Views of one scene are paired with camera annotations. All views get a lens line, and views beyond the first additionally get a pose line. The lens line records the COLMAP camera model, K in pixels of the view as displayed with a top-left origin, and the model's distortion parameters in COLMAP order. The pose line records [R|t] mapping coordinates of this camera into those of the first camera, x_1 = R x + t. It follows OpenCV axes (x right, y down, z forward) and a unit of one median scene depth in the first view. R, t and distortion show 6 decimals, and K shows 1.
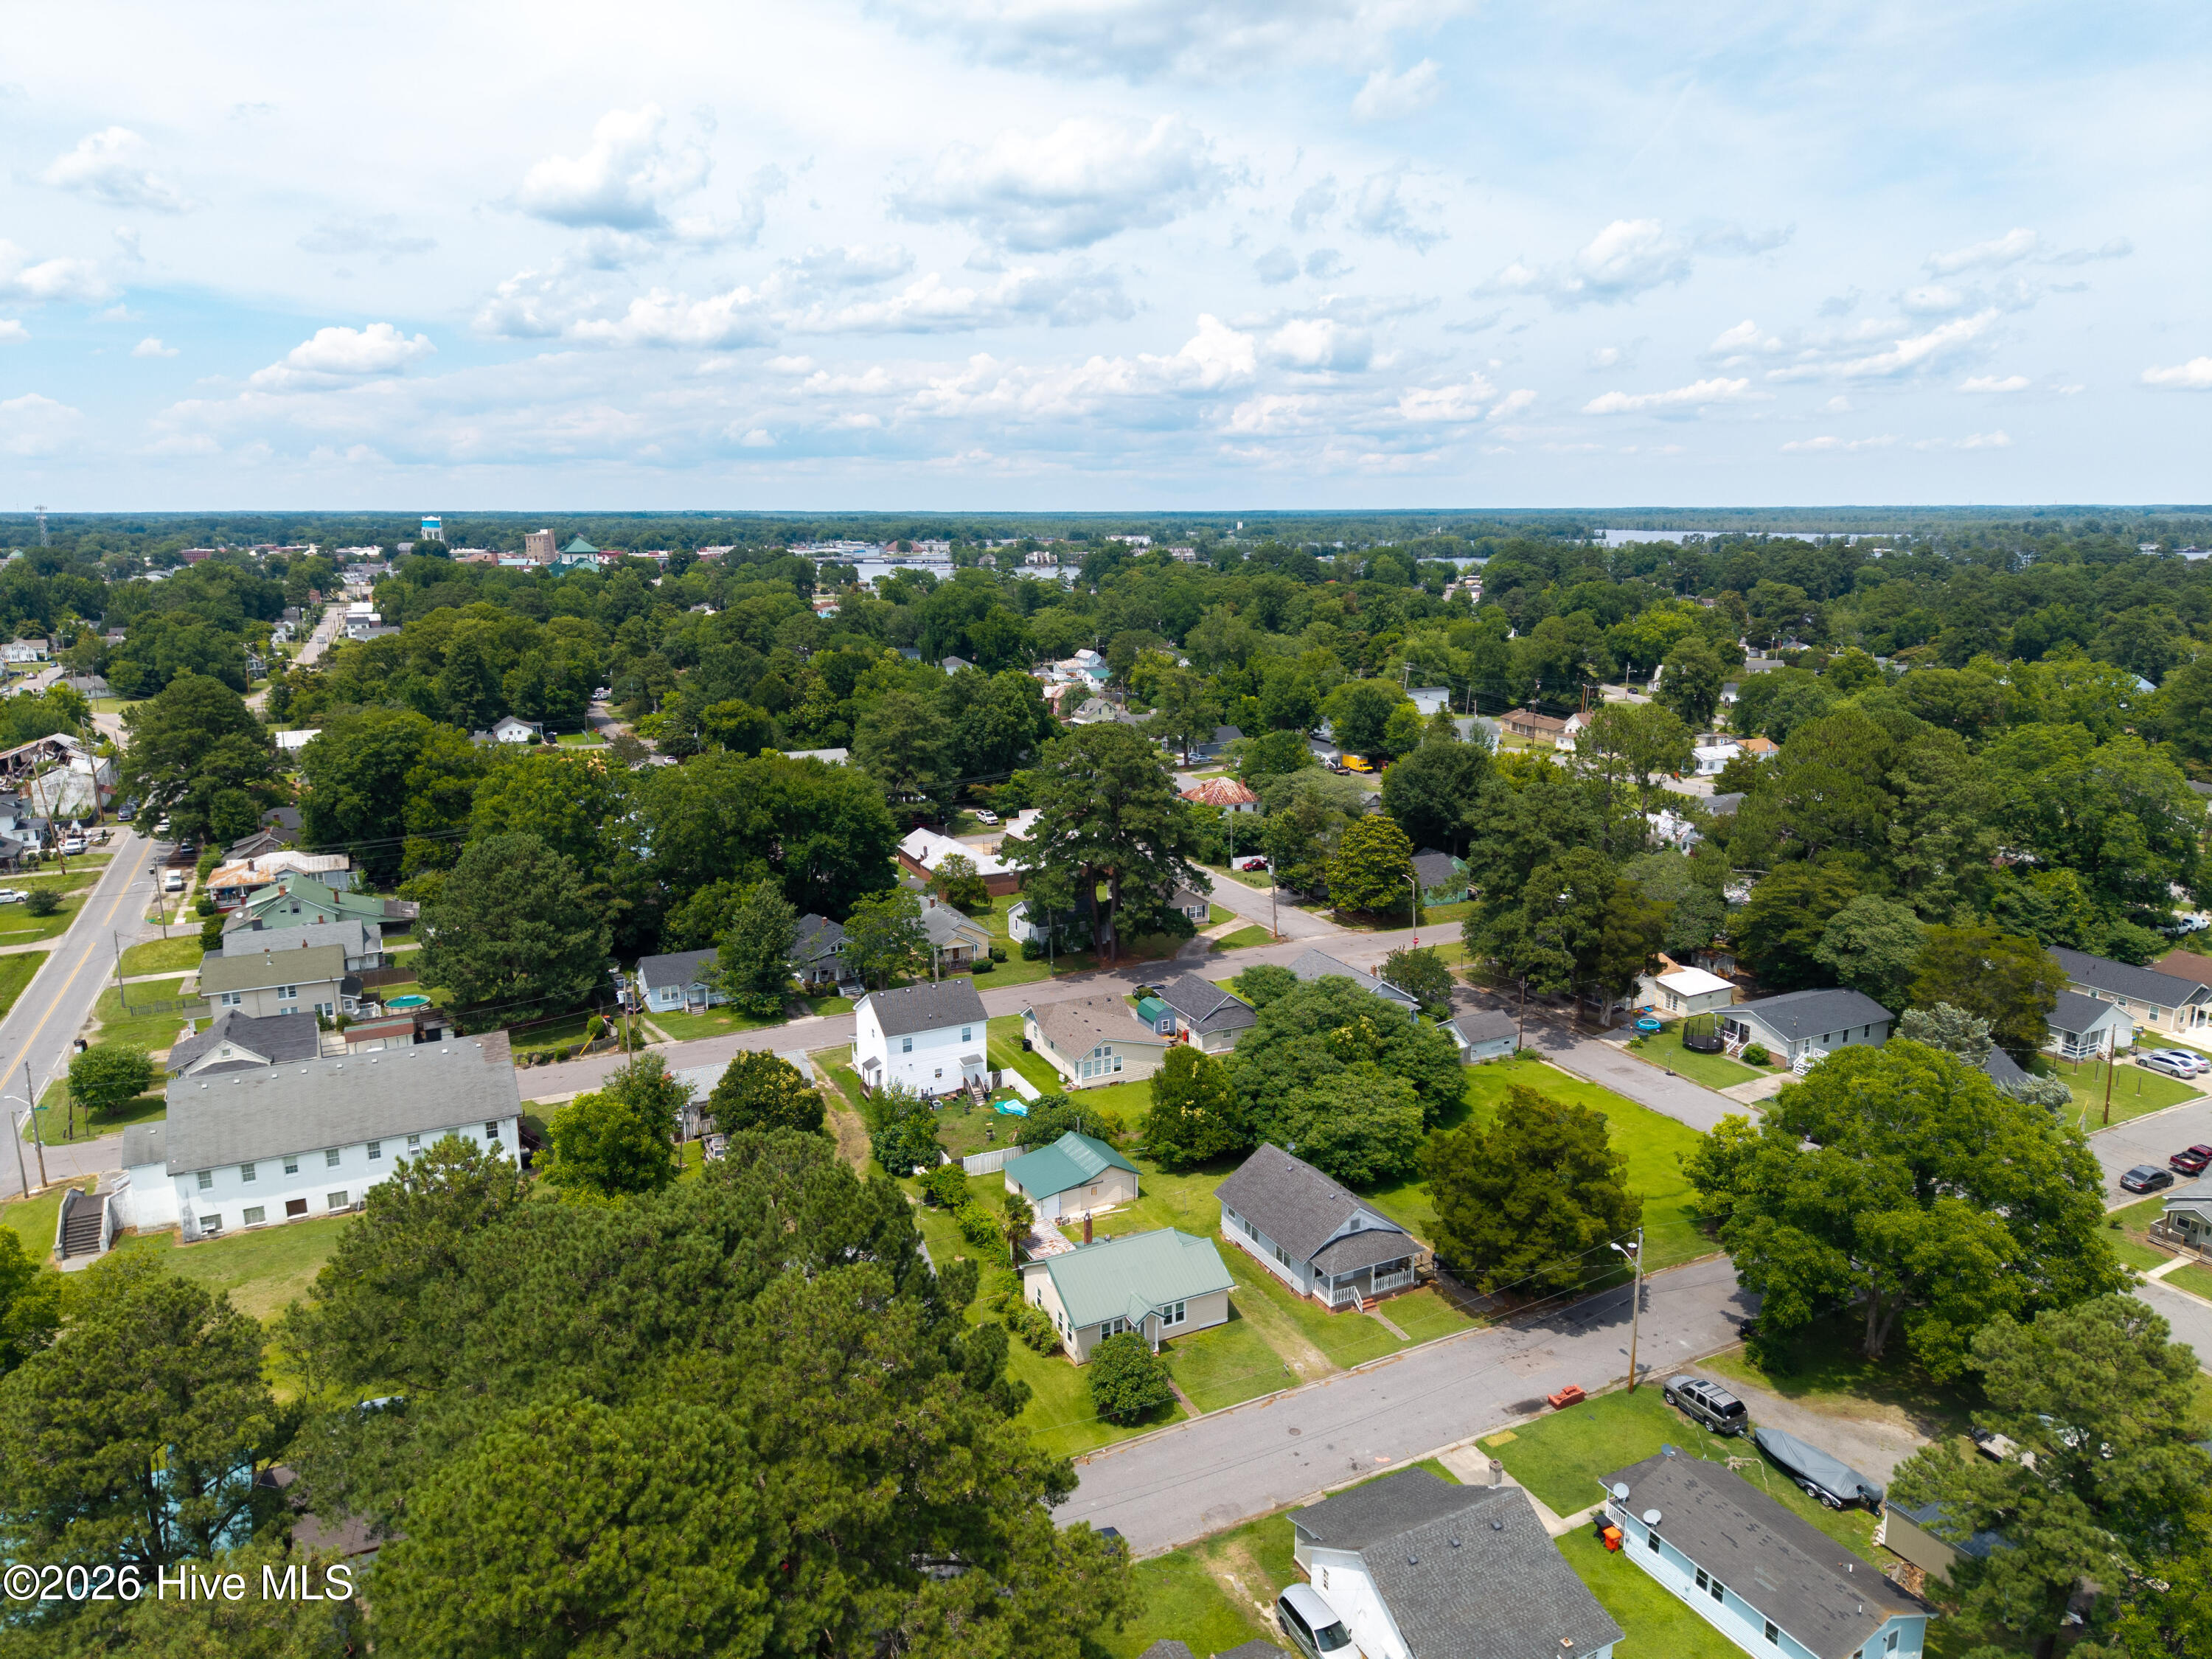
lens RADIAL K [[1464.4, 0, 1097.6], [0, 1464.4, 830.6], [0, 0, 1]] dist [0.029638, -0.034179]
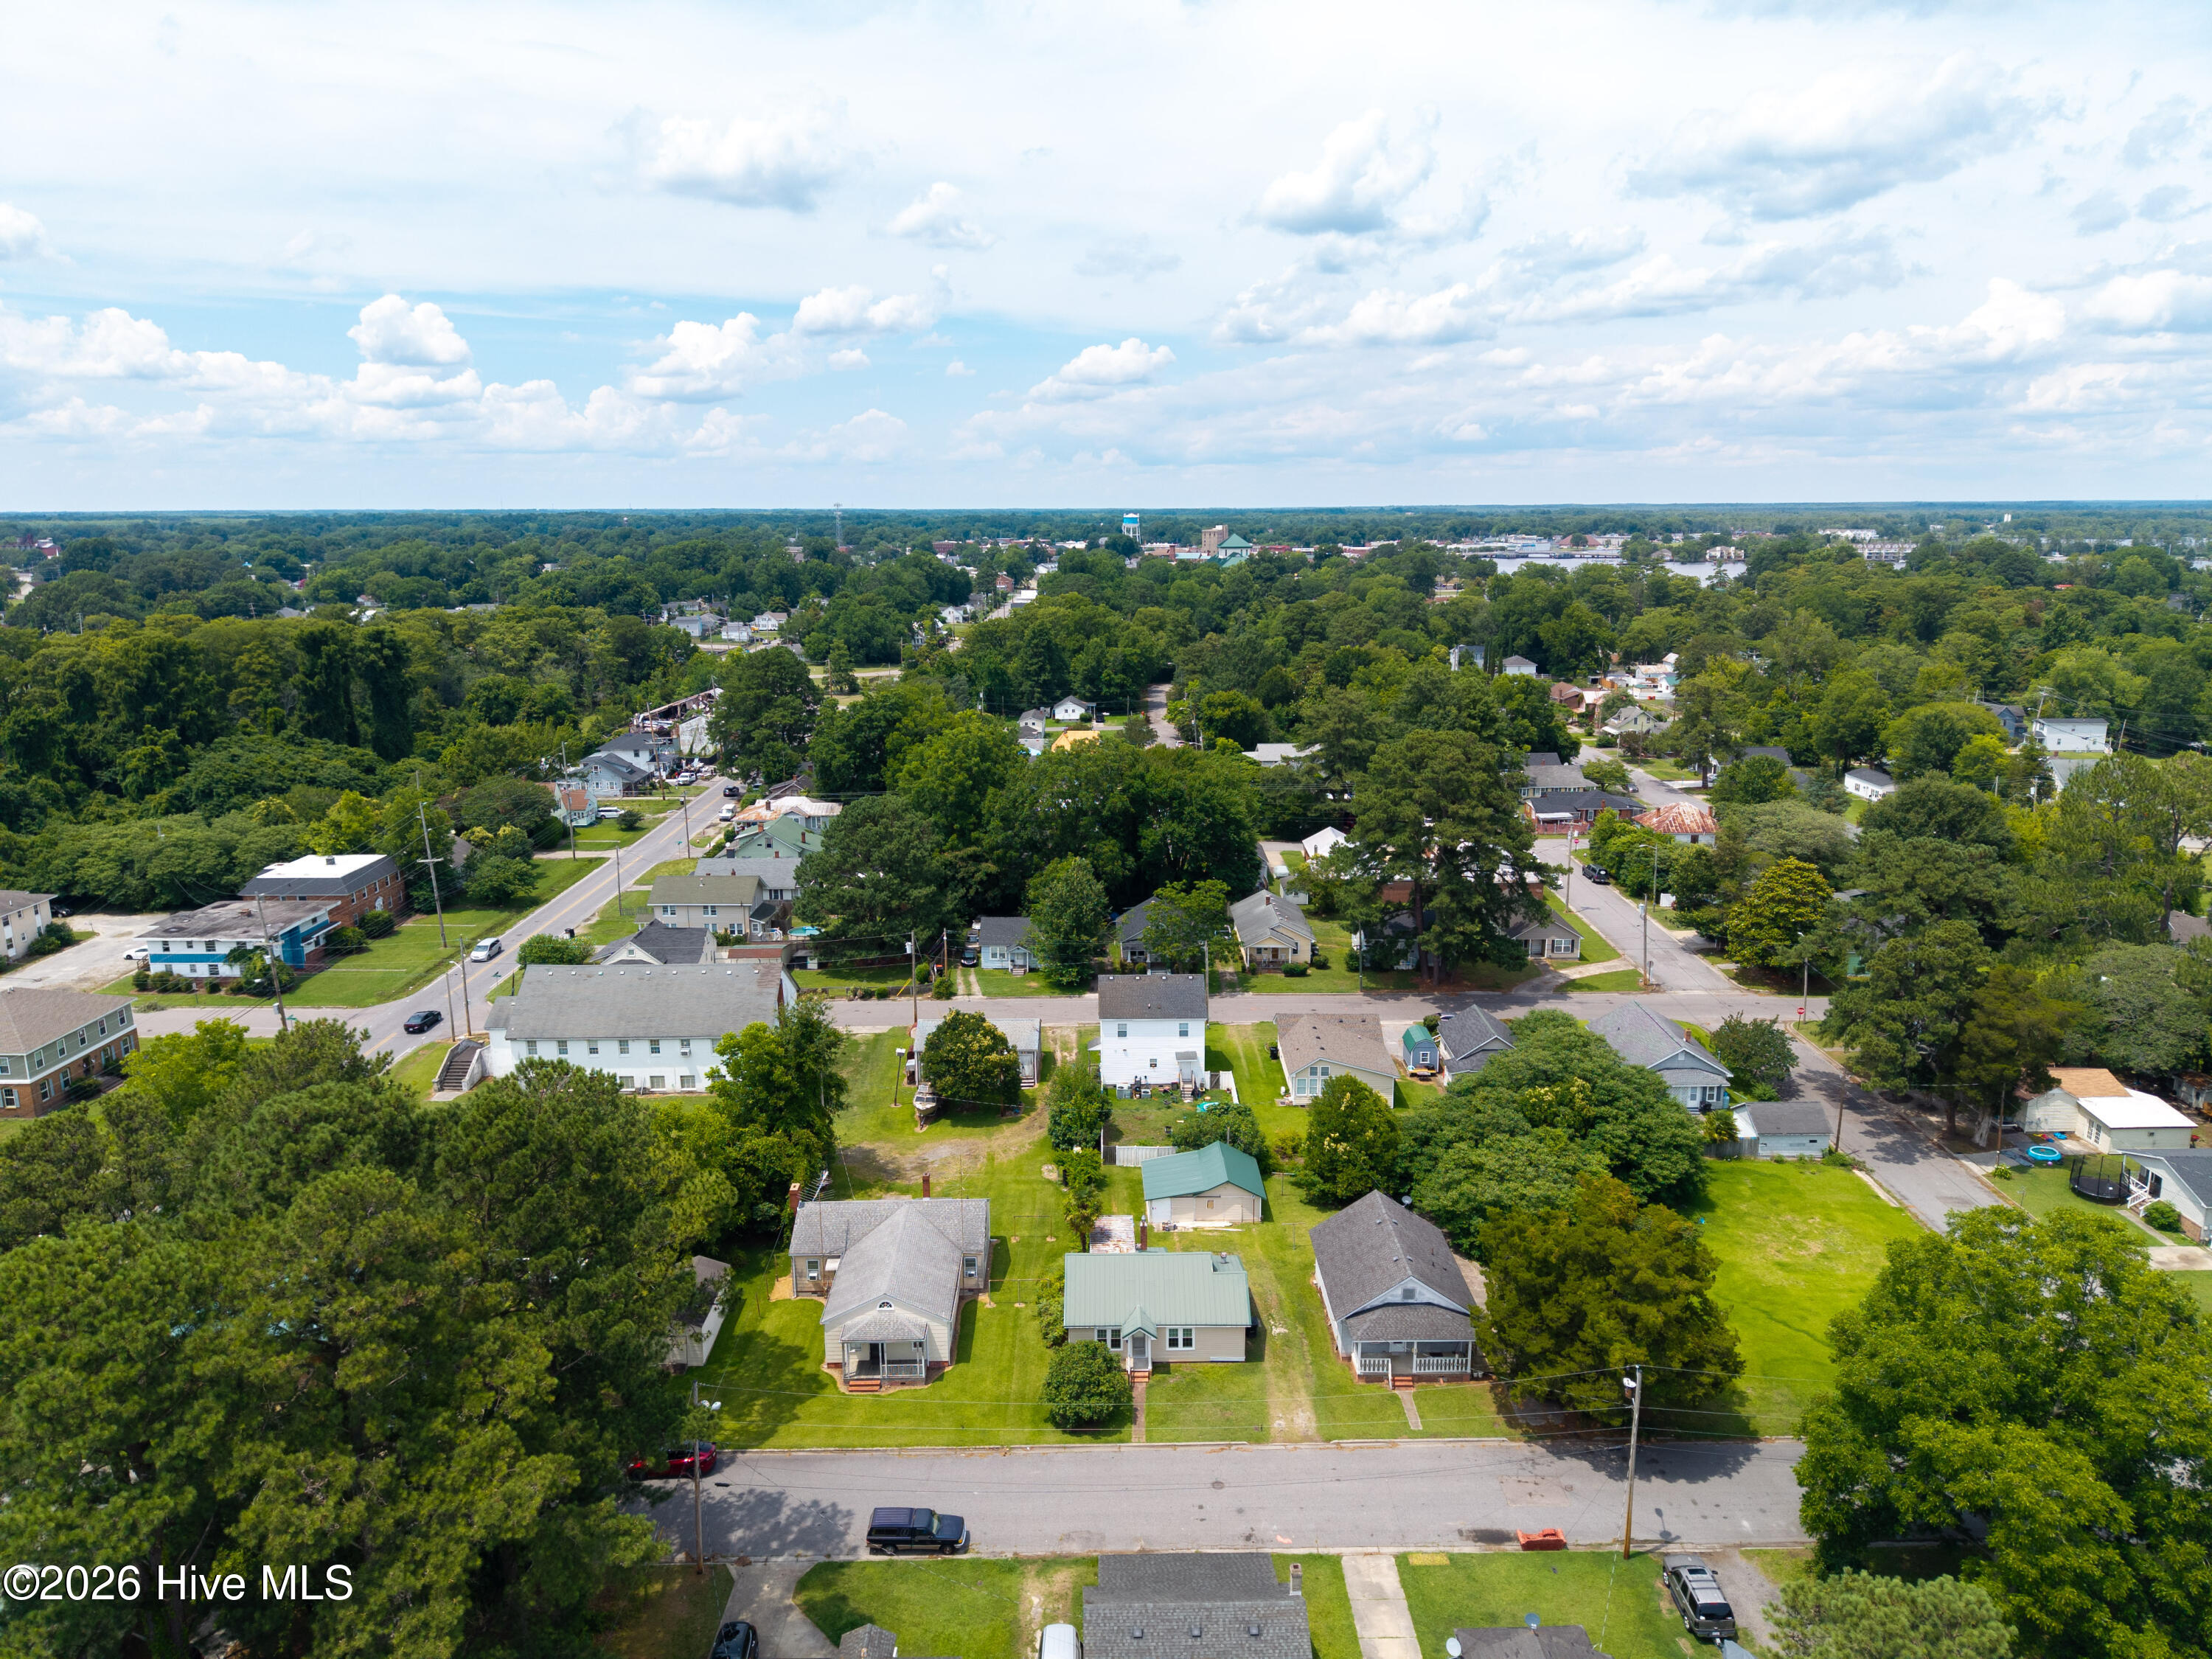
lens RADIAL K [[1464.4, 0, 1097.6], [0, 1464.4, 830.6], [0, 0, 1]] dist [0.029638, -0.034179]
pose [[0.896921, 0.093773, -0.432134, 0.218065], [-0.092267, 0.995433, 0.024503, -0.012123], [0.432458, 0.017894, 0.901476, 0.056052]]
